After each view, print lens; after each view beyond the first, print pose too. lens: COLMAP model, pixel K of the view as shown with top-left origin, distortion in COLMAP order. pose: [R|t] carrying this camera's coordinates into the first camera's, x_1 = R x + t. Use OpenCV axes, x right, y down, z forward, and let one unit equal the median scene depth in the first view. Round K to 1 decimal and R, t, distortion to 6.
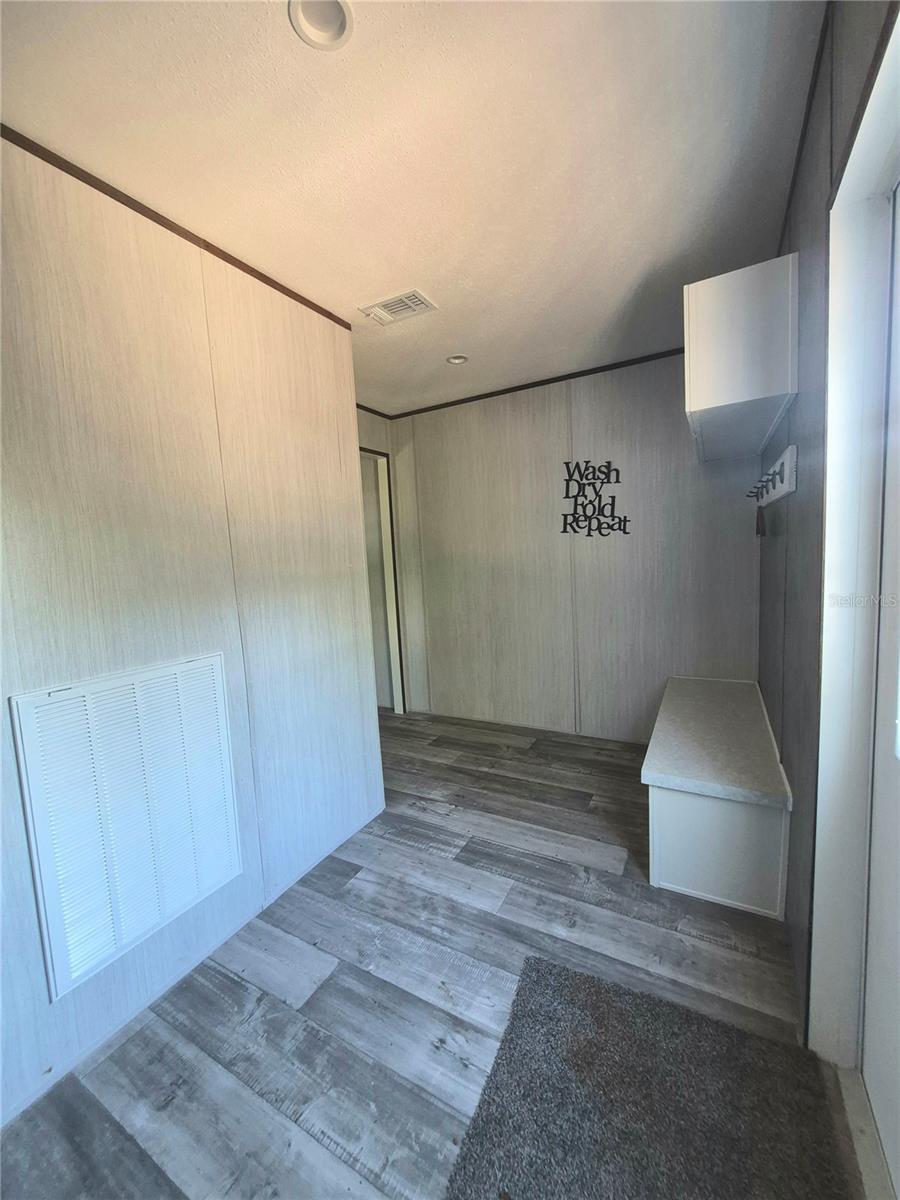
lens RADIAL K [[470.1, 0, 444.3], [0, 470.1, 600.4], [0, 0, 1]] dist [0.009921, 0.000256]
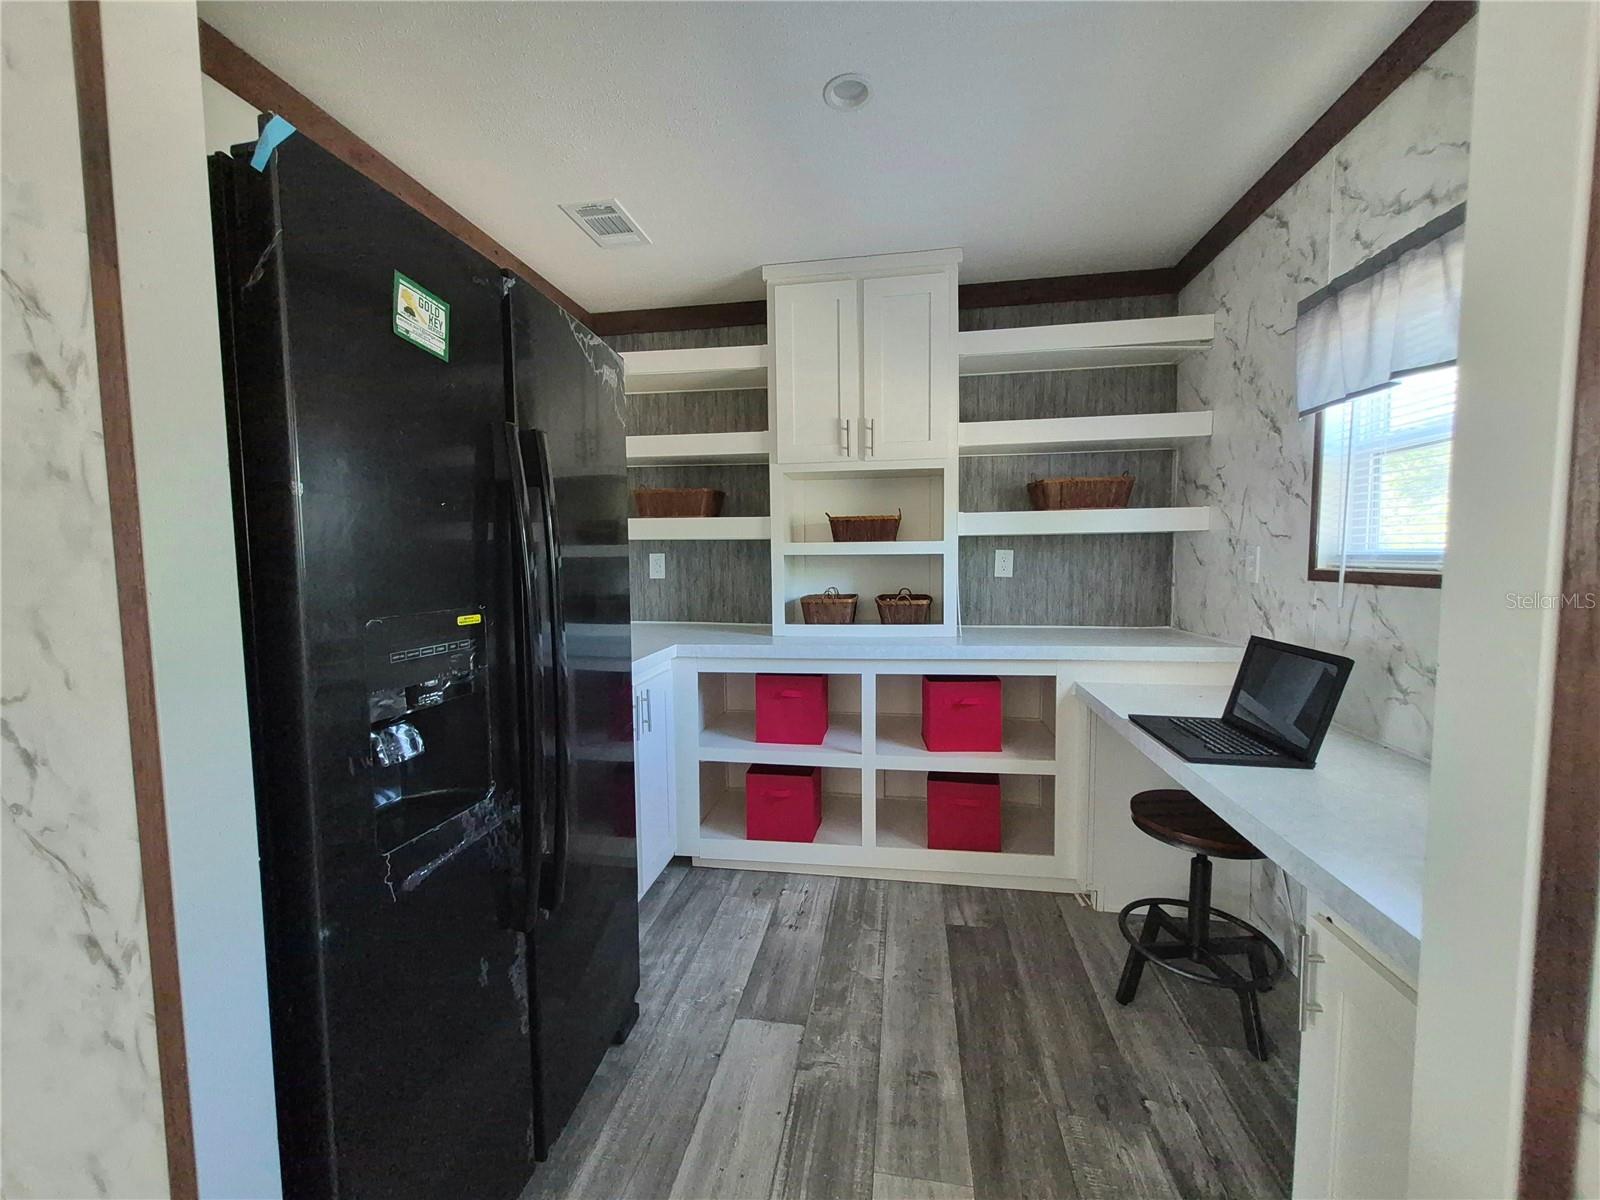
lens RADIAL K [[626.8, 0, 793.7], [0, 626.8, 596.8], [0, 0, 1]] dist [0.009921, 0.000256]
pose [[-0.336535, -0.000731, 0.941671, -1.470928], [0.129783, 0.990421, 0.047151, -0.003067], [-0.932685, 0.138081, -0.333216, 1.343113]]
